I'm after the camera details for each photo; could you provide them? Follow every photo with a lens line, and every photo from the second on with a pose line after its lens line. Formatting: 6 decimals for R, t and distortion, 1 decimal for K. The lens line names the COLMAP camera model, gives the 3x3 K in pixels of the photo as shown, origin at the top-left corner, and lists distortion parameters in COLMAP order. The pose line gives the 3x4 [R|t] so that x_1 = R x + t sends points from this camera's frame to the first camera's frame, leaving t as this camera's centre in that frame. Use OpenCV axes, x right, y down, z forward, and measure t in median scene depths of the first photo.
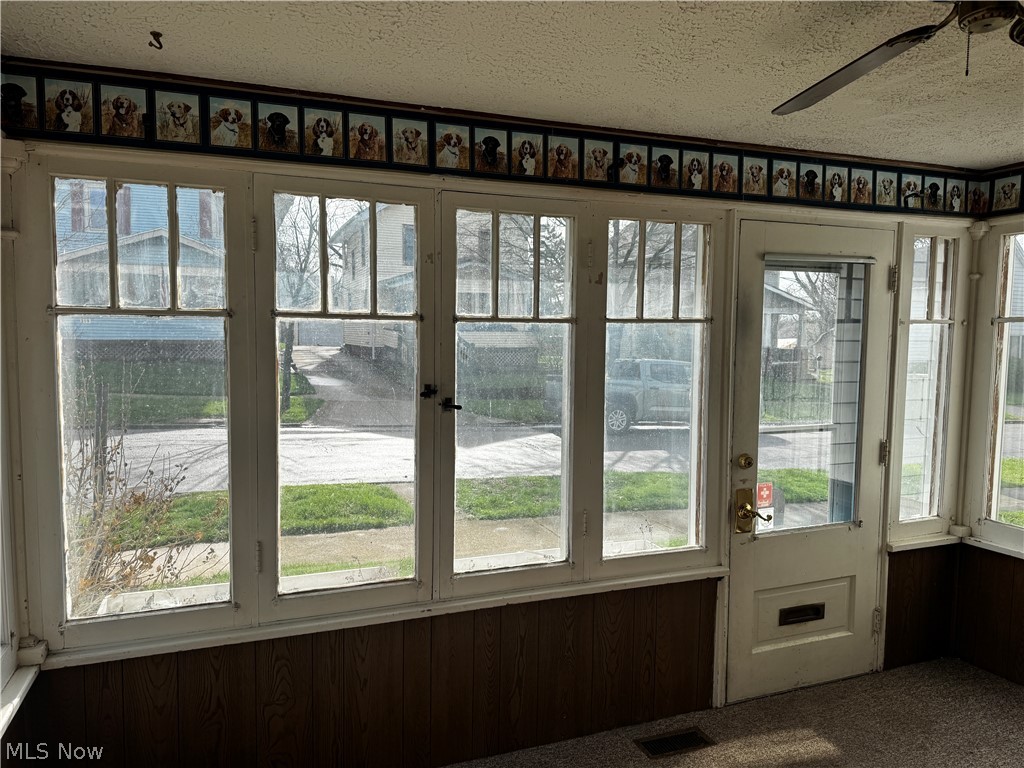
lens RADIAL K [[917.8, 0, 505.2], [0, 917.8, 450.2], [0, 0, 1]] dist [0.059878, -0.079833]
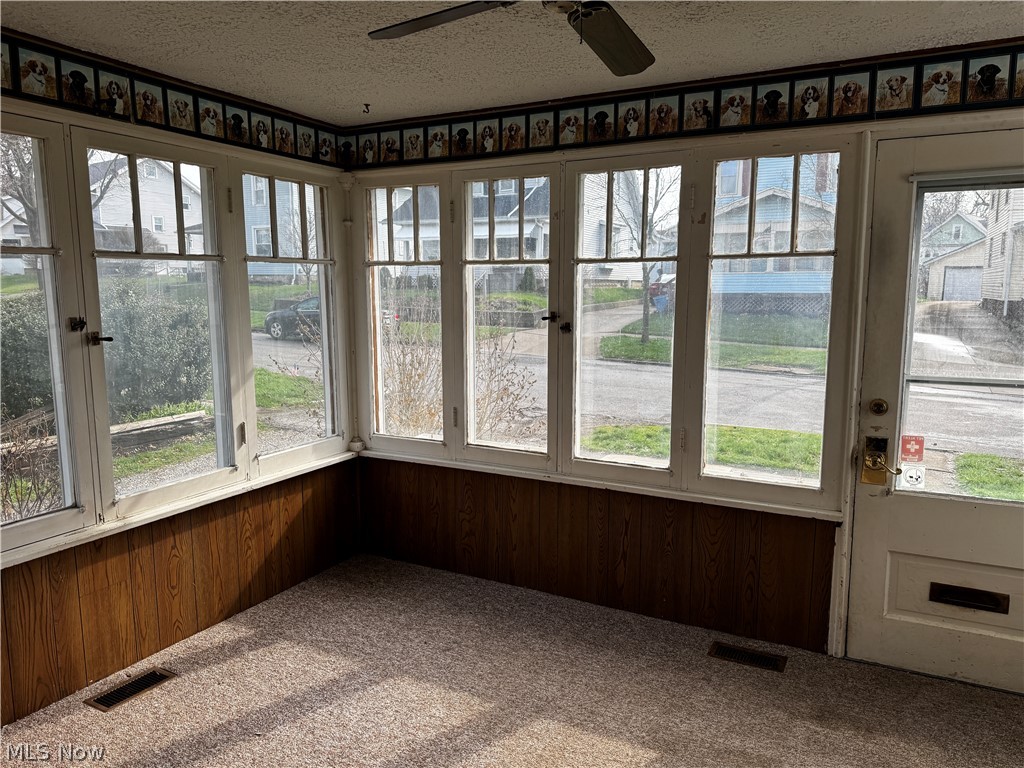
lens RADIAL K [[705.1, 0, 512.5], [0, 705.1, 389.7], [0, 0, 1]] dist [0.008745, -0.017061]
pose [[0.591722, 0.120178, -0.797134, 0.632146], [-0.086637, 0.992579, 0.085332, -0.034889], [0.801473, 0.018568, 0.597742, 0.304740]]
